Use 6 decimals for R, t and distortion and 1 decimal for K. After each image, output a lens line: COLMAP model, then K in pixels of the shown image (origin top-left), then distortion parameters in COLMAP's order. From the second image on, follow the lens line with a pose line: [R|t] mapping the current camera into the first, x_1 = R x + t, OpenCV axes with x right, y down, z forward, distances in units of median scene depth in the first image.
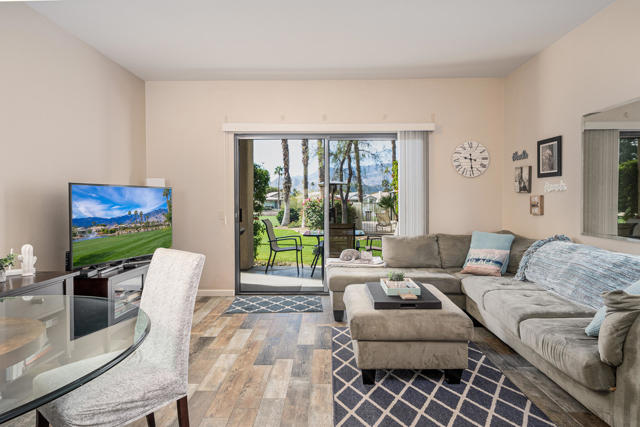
lens RADIAL K [[380.1, 0, 320.0], [0, 380.1, 213.5], [0, 0, 1]] dist [-0.000148, 0.000333]
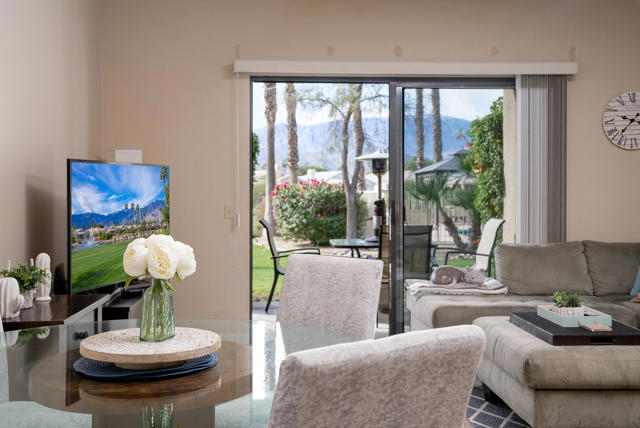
lens RADIAL K [[756.8, 0, 305.5], [0, 756.8, 200.5], [0, 0, 1]] dist [0.000677, 0.363872]
pose [[0.996119, -0.000091, 0.088012, -0.331155], [0.001542, 0.999864, -0.016416, 0.009541], [-0.087999, 0.016488, 0.995984, -0.263607]]
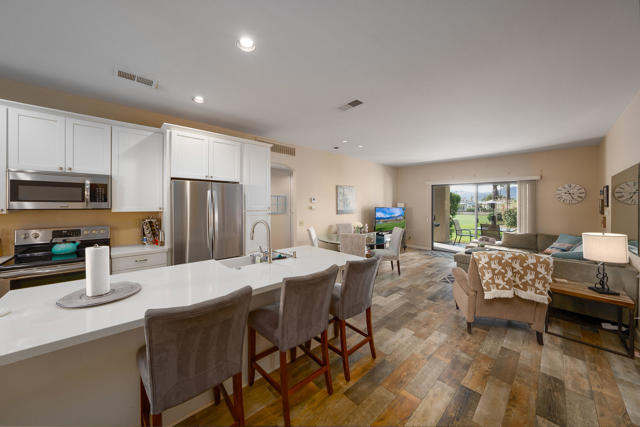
lens RADIAL K [[227.4, 0, 320.6], [0, 227.4, 203.6], [0, 0, 1]] dist [-0.001363, -0.000054]
pose [[0.701774, 0.009840, -0.712332, 0.455671], [-0.030086, 0.999422, -0.015834, -0.060169], [0.711765, 0.032544, 0.701664, -0.787593]]
